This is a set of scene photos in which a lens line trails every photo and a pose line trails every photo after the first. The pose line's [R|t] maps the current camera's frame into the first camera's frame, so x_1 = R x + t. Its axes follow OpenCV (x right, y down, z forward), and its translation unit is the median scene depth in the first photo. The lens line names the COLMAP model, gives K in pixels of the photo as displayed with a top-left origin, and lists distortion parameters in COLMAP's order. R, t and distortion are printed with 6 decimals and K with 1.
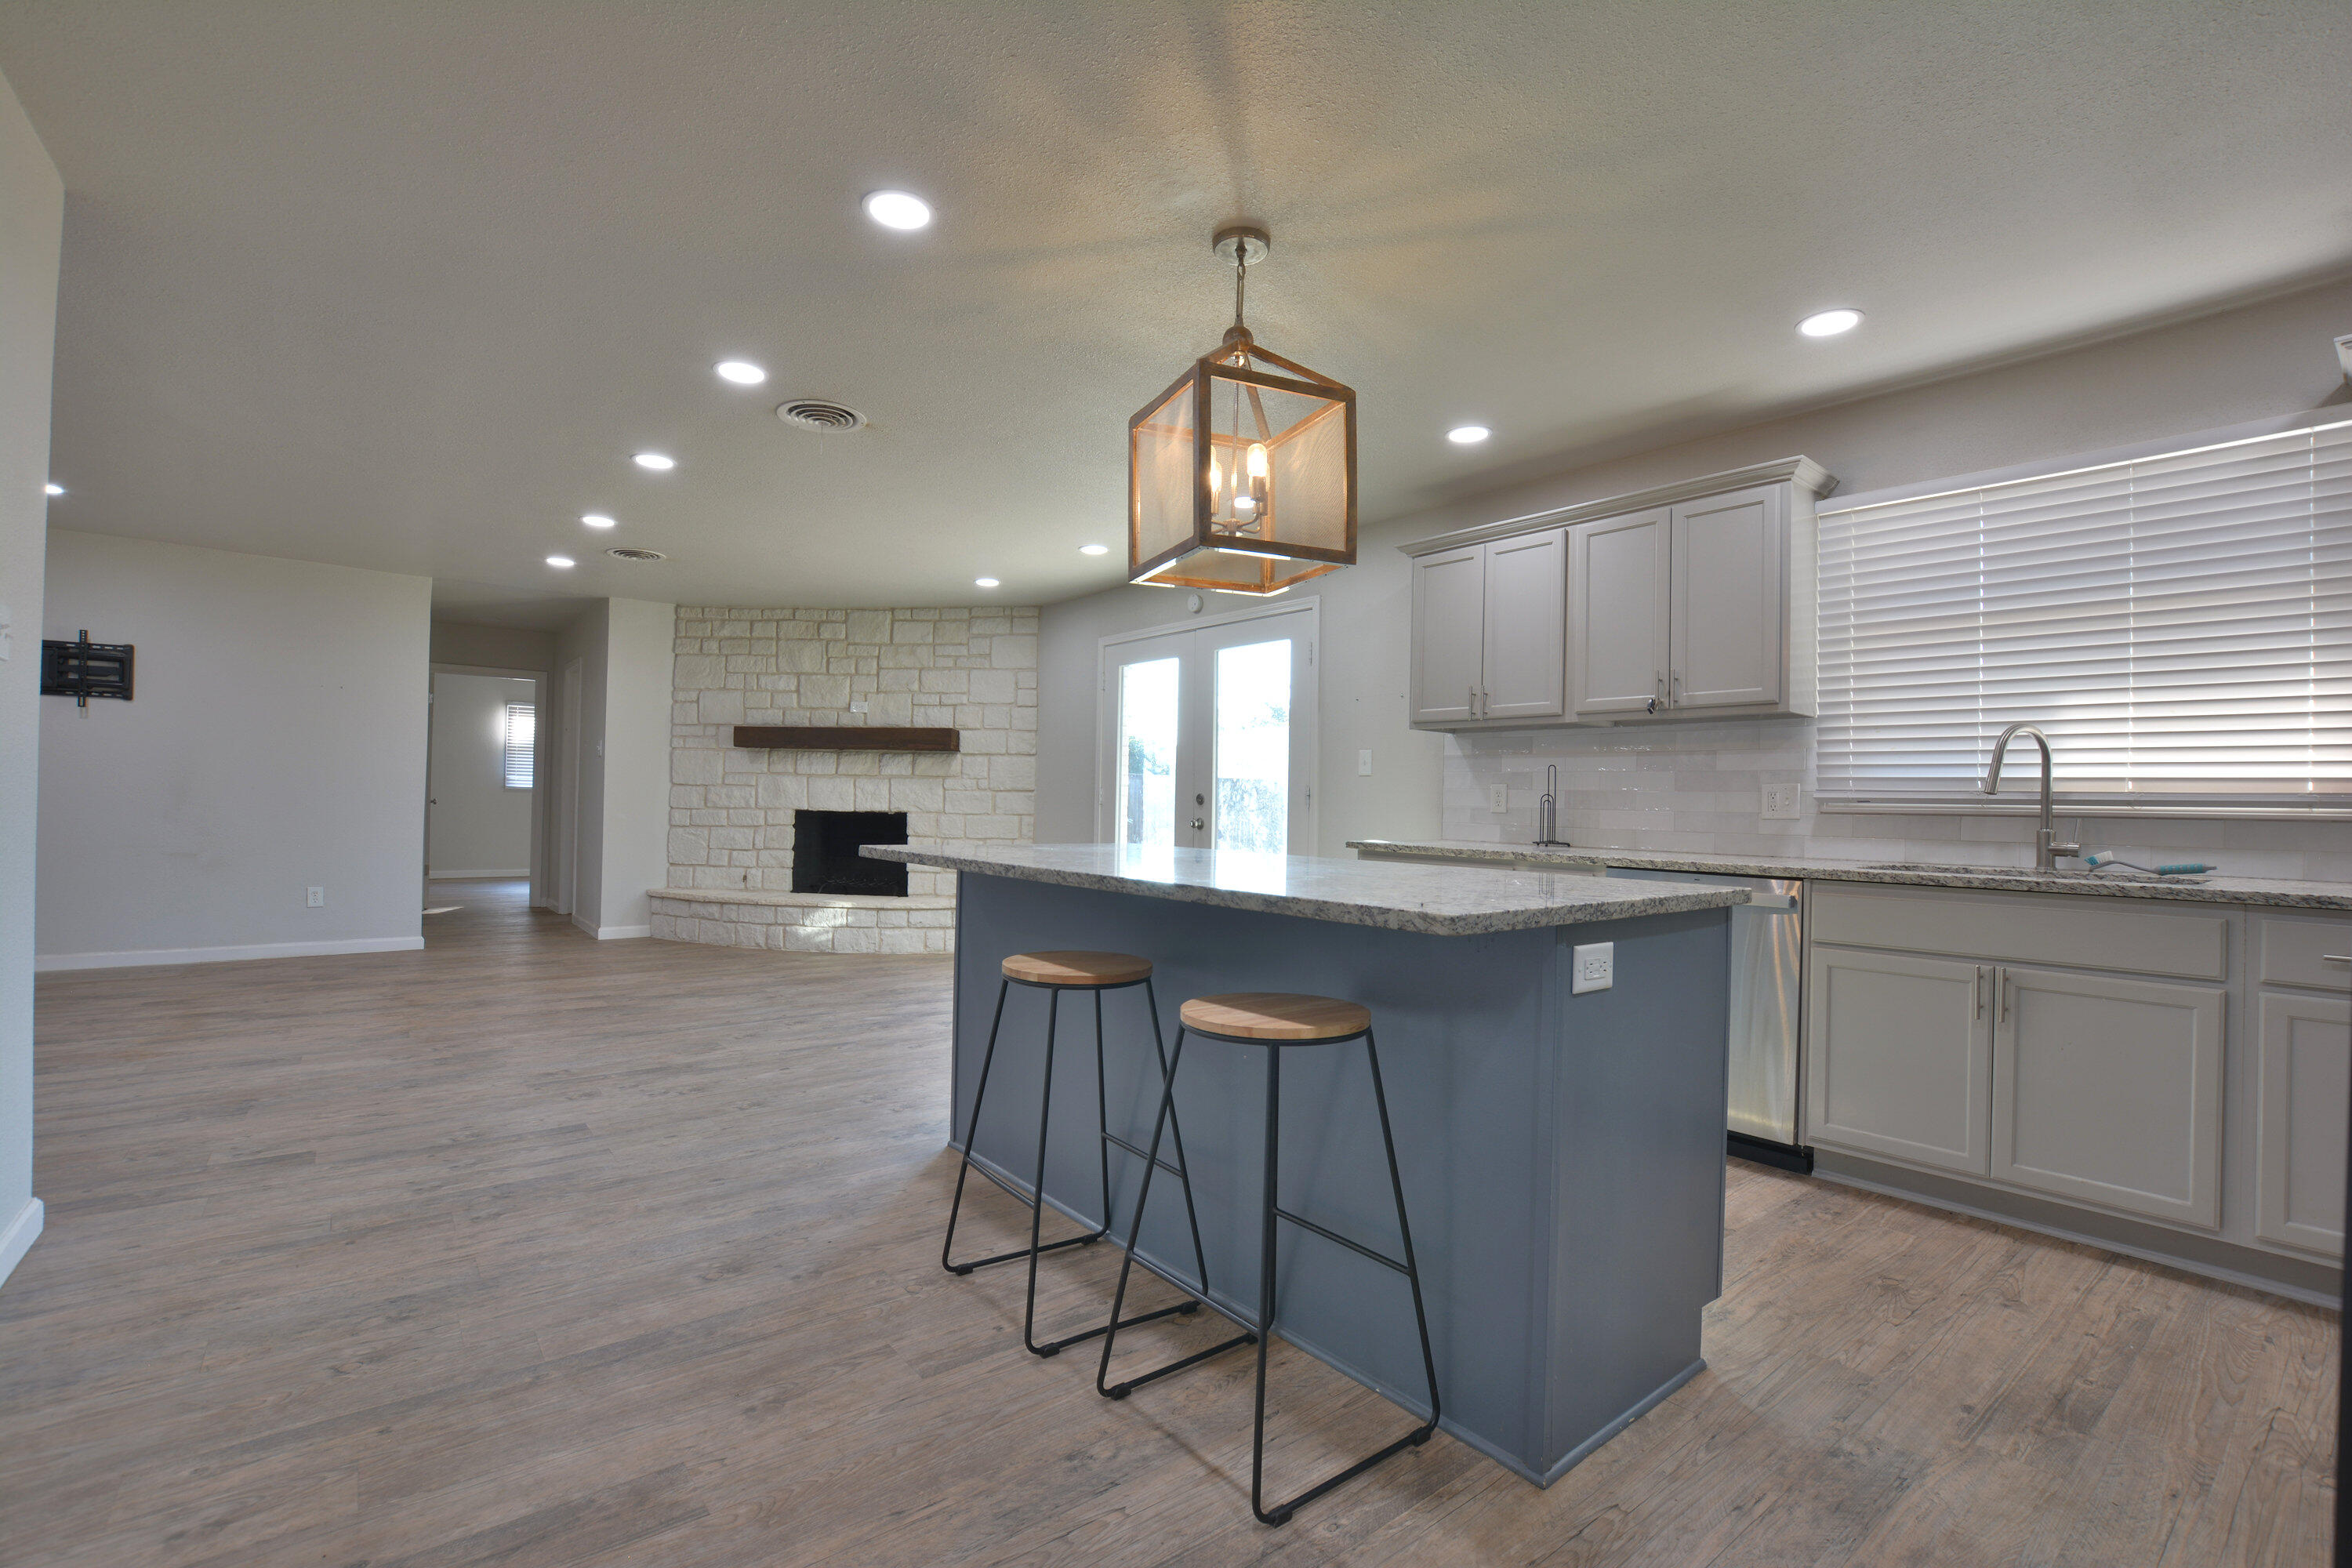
lens RADIAL K [[1039.1, 0, 1181.1], [0, 1039.1, 792.9], [0, 0, 1]] dist [-0.034702, 0.005220]
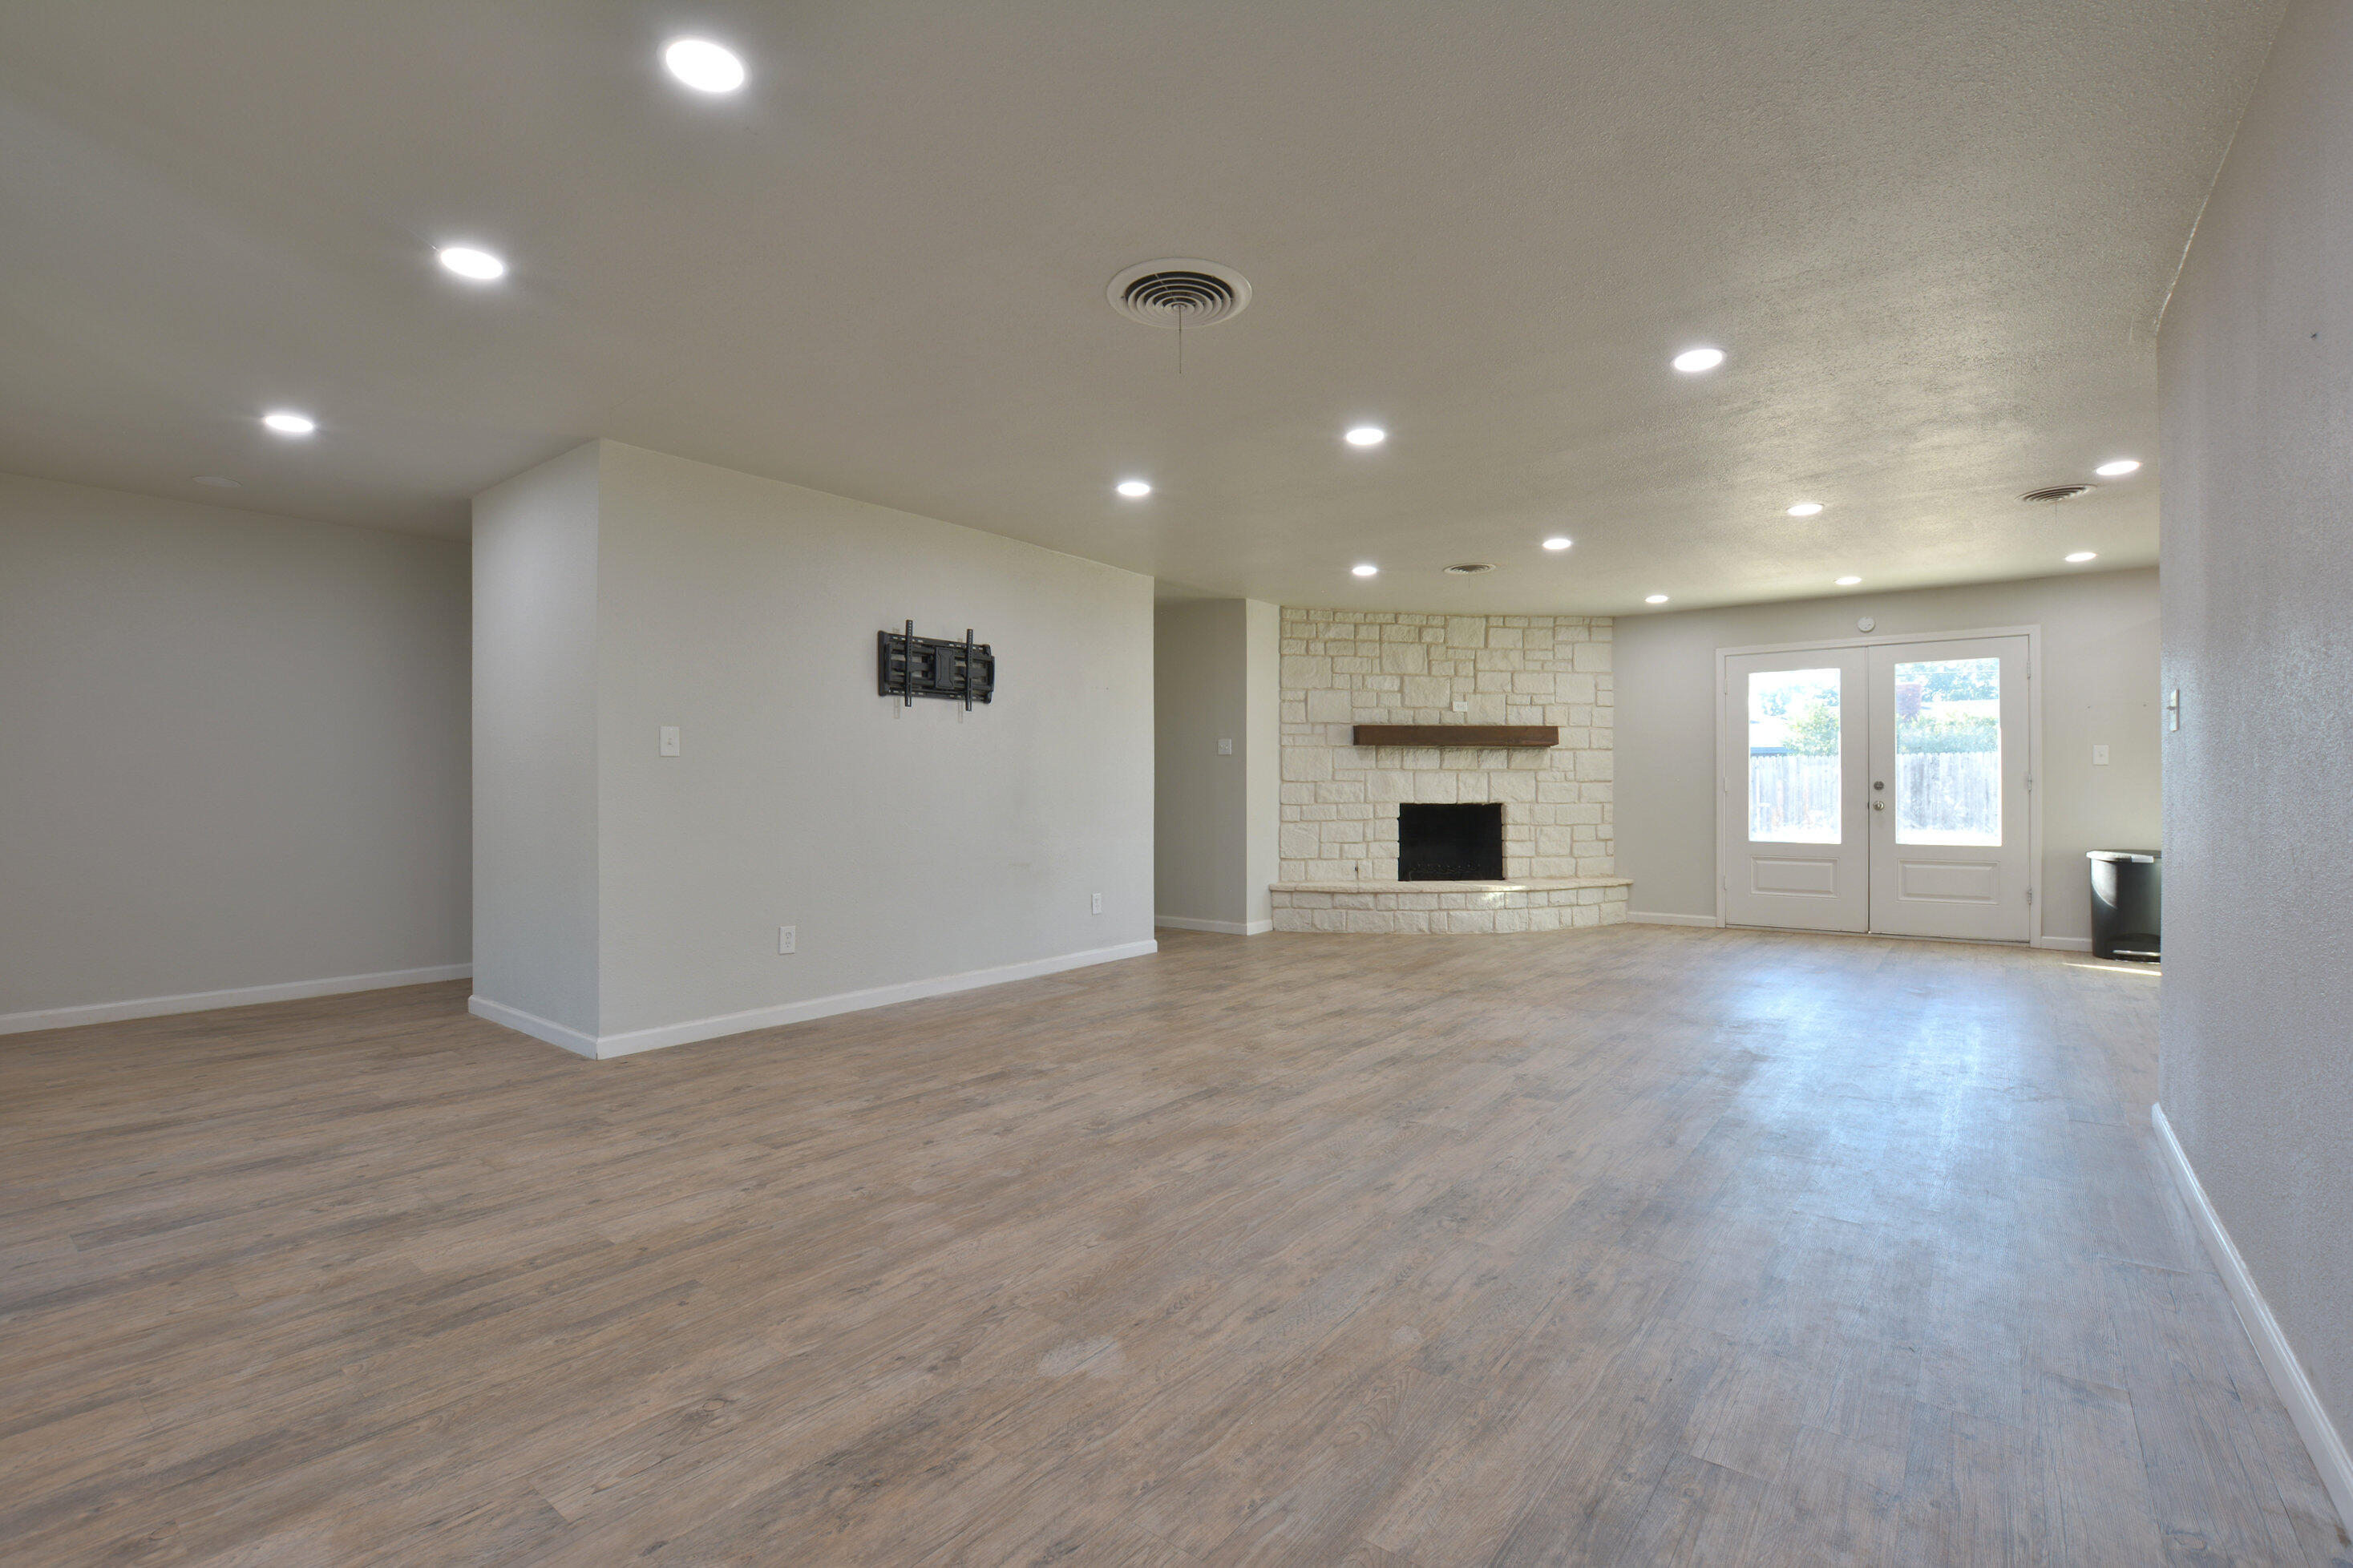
lens RADIAL K [[1062.6, 0, 1183.1], [0, 1062.6, 795.9], [0, 0, 1]] dist [-0.035284, 0.006069]
pose [[0.973632, -0.022034, 0.227059, -0.875484], [0.018270, 0.999659, 0.018667, -0.016245], [-0.227393, -0.014026, 0.973702, -0.010501]]
